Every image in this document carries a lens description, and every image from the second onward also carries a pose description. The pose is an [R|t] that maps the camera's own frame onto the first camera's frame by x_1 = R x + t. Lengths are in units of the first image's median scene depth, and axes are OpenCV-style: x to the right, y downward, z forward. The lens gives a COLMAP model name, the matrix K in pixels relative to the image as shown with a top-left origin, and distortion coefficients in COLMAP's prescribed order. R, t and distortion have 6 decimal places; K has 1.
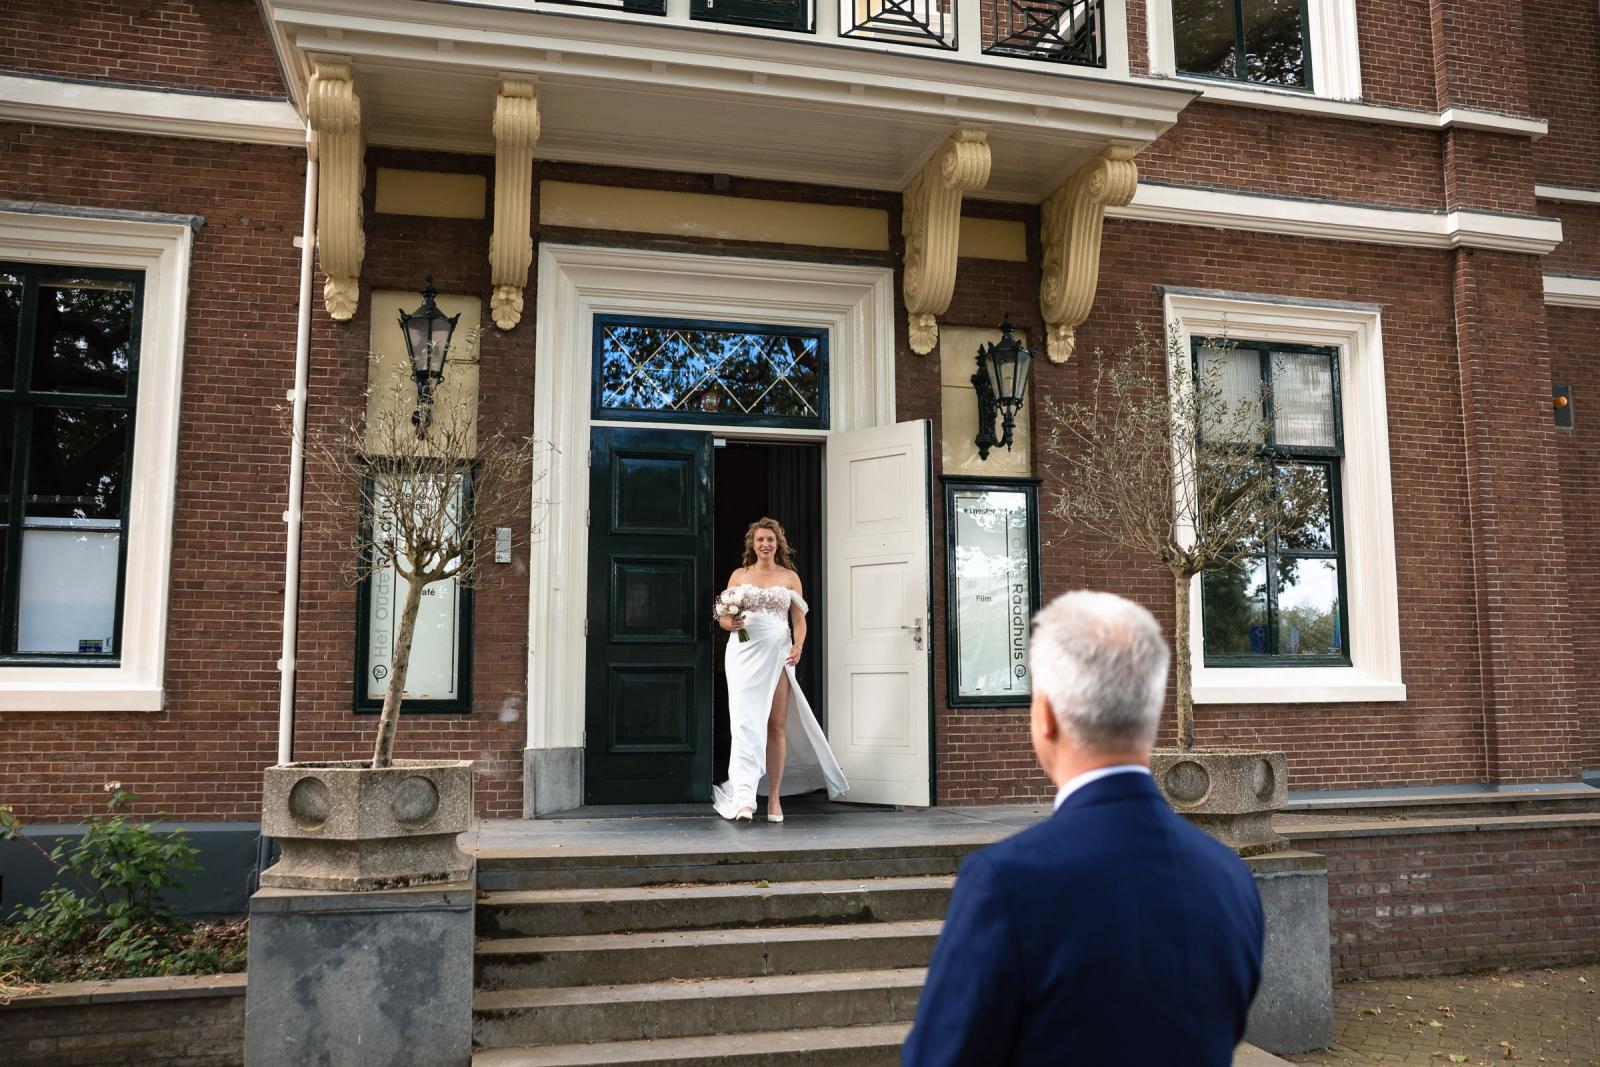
lens RADIAL K [[1275.9, 0, 800.0], [0, 1275.9, 533.5], [0, 0, 1]] dist [-0.055408, 0.006493]
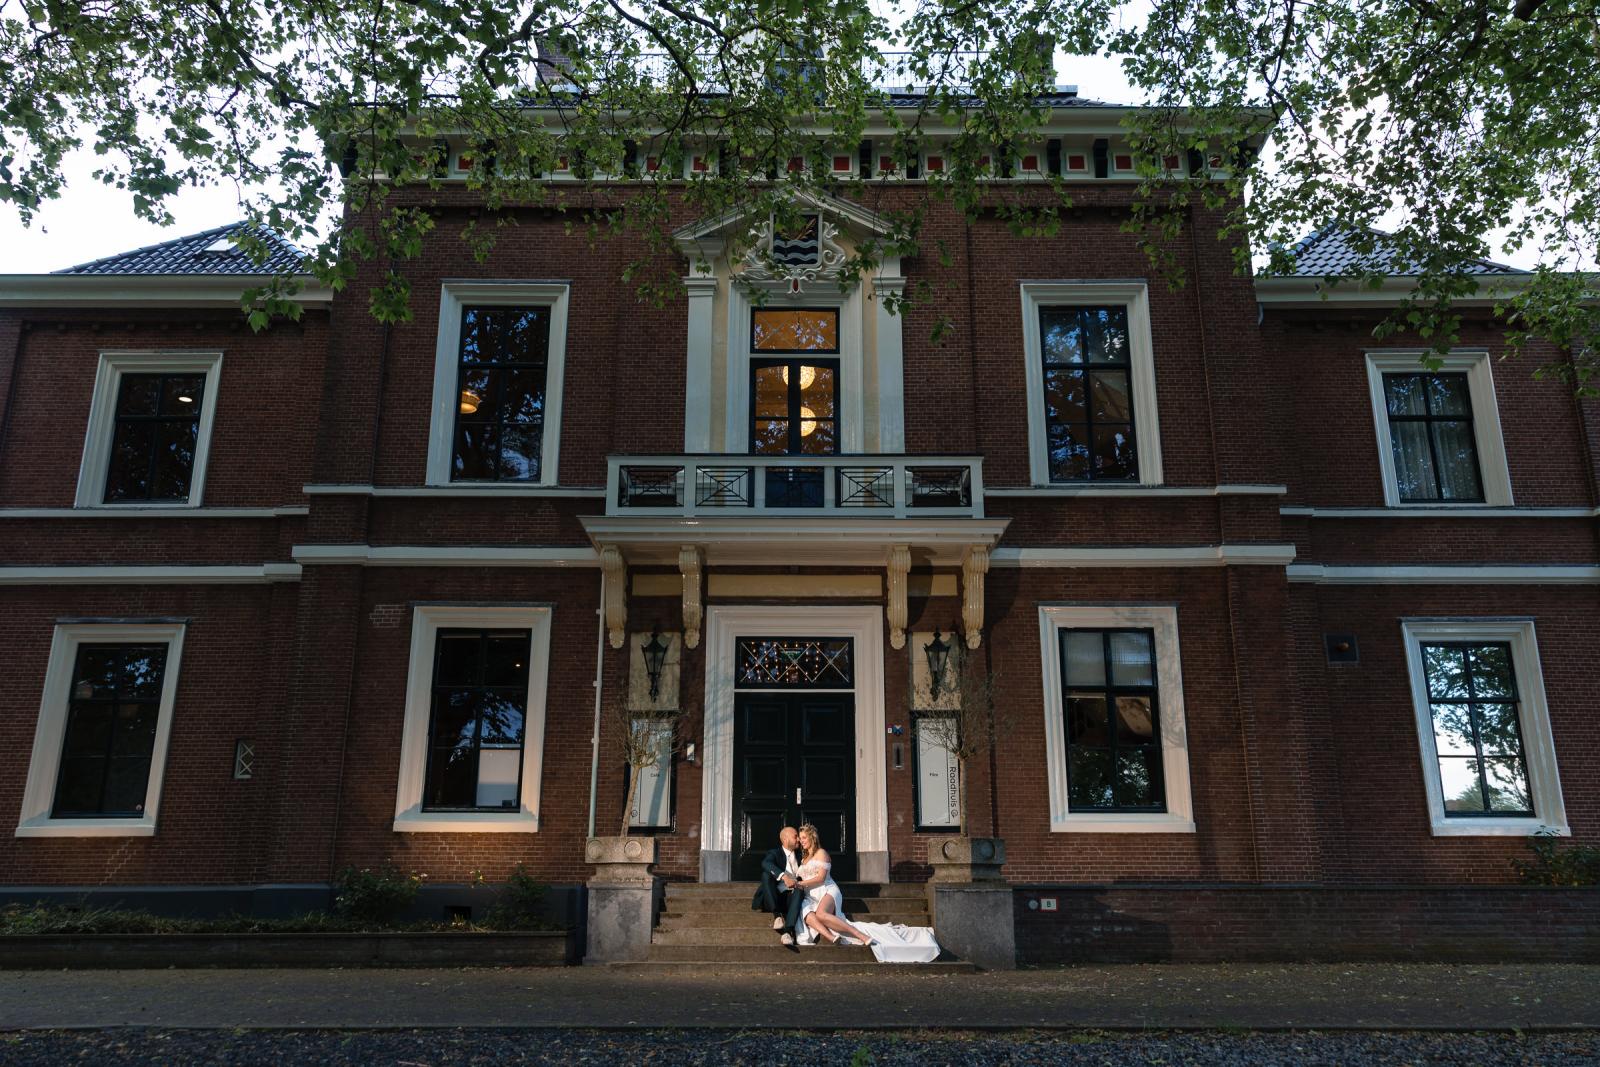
lens RADIAL K [[1255.0, 0, 800.0], [0, 1255.0, 533.5], [0, 0, 1]] dist [-0.002907, 0.000642]
pose [[0.971126, -0.059690, -0.230978, 0.436456], [0.022858, 0.987020, -0.158961, -0.013362], [0.237468, 0.149092, 0.959886, -0.988887]]
